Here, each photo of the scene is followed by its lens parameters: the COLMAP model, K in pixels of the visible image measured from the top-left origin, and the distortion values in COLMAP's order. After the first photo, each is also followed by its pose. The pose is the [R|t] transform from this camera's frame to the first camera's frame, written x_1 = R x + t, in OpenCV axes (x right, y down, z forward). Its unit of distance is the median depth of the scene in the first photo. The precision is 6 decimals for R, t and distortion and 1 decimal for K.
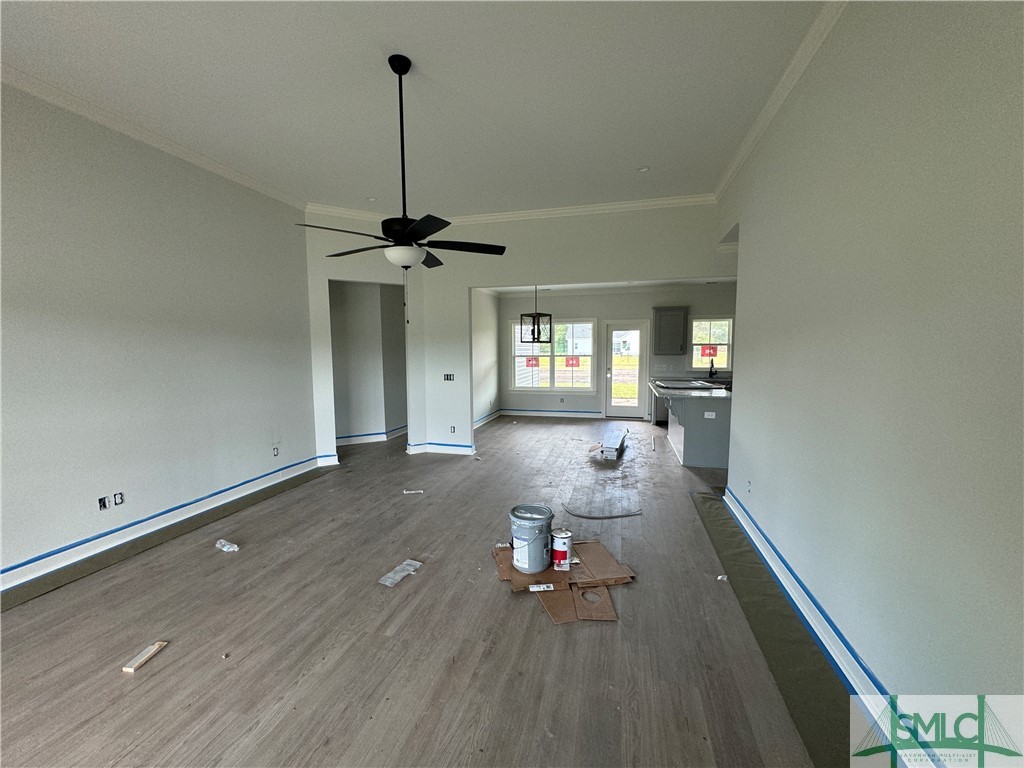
lens RADIAL K [[407.3, 0, 514.2], [0, 407.3, 379.0], [0, 0, 1]] dist [-0.002045, 0.000217]
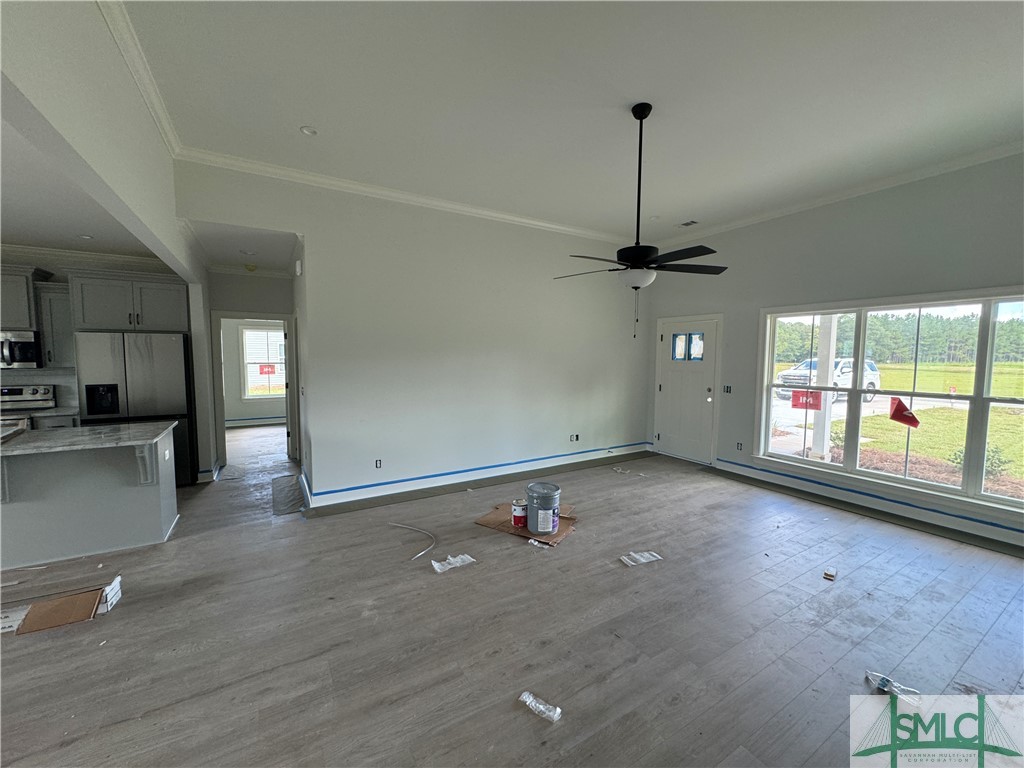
lens RADIAL K [[407.3, 0, 511.3], [0, 407.3, 383.9], [0, 0, 1]] dist [-0.002045, 0.000217]
pose [[-0.714080, -0.044480, 0.698649, -0.610289], [0.053211, 0.991644, 0.117520, -0.120803], [-0.698039, 0.121094, -0.705746, 1.546382]]
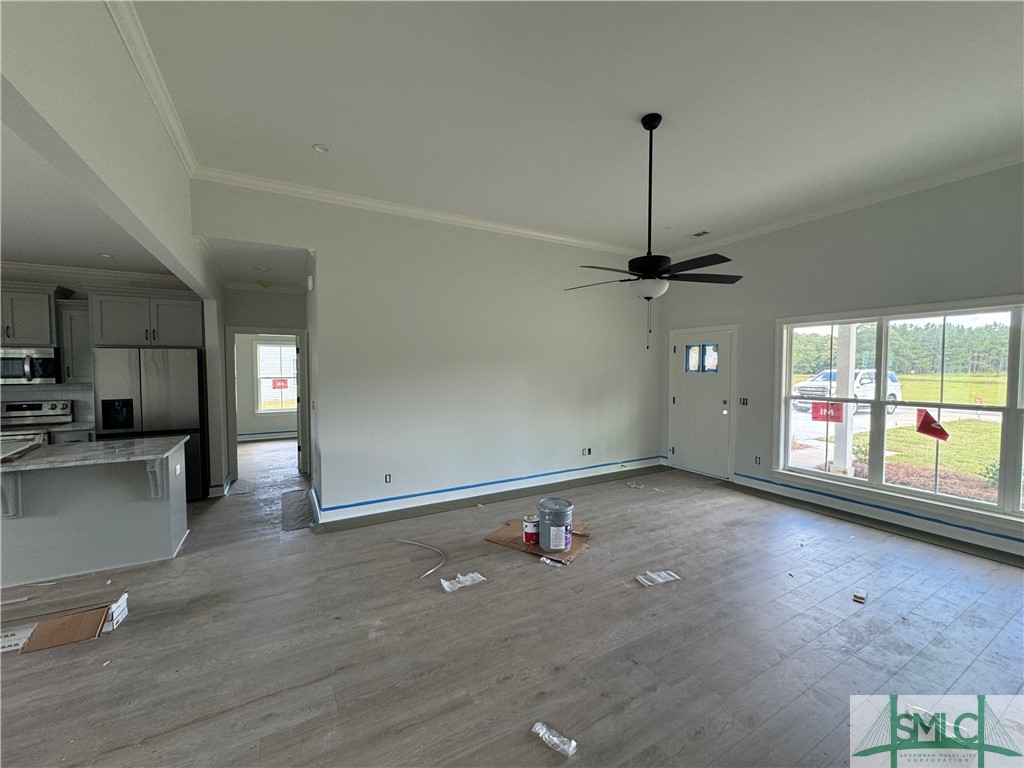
lens RADIAL K [[407.3, 0, 511.6], [0, 407.3, 384.3], [0, 0, 1]] dist [-0.002045, 0.000217]
pose [[-0.695547, -0.018357, 0.718246, -0.600850], [0.061069, 0.994545, 0.084558, -0.118369], [-0.715881, 0.102676, -0.690632, 1.535094]]
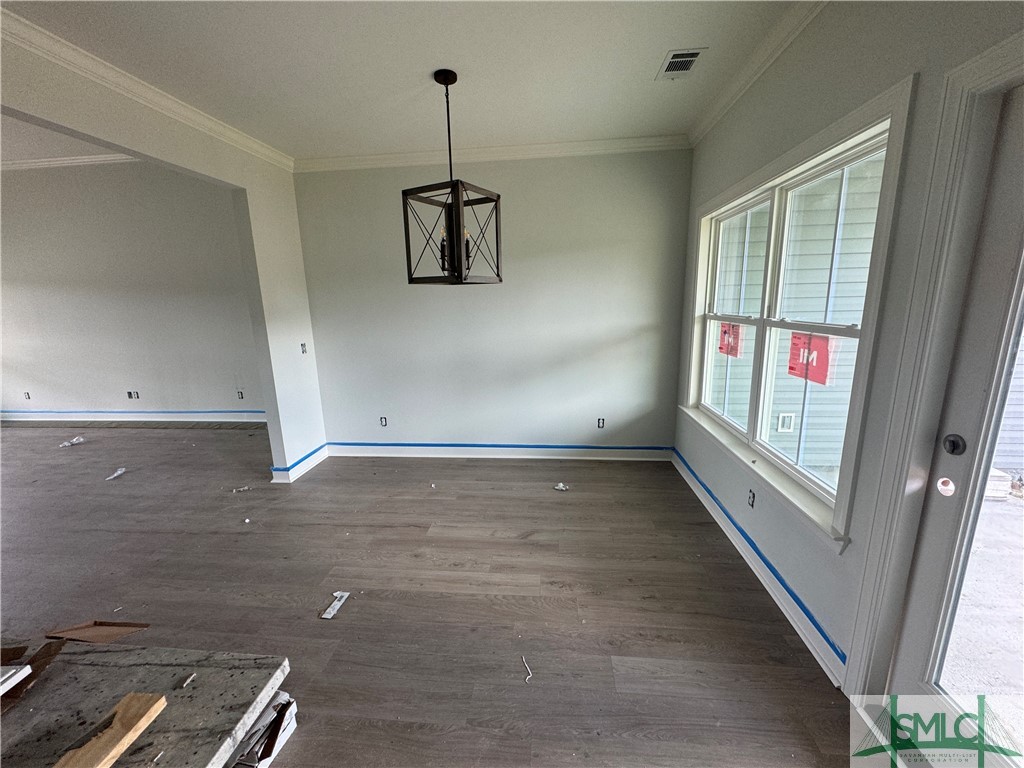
lens RADIAL K [[407.3, 0, 505.7], [0, 407.3, 387.9], [0, 0, 1]] dist [-0.002045, 0.000217]
pose [[0.152559, 0.212970, -0.965075, 0.825196], [-0.051202, 0.976897, 0.207485, -0.154518], [0.986967, 0.017760, 0.159938, 2.041851]]
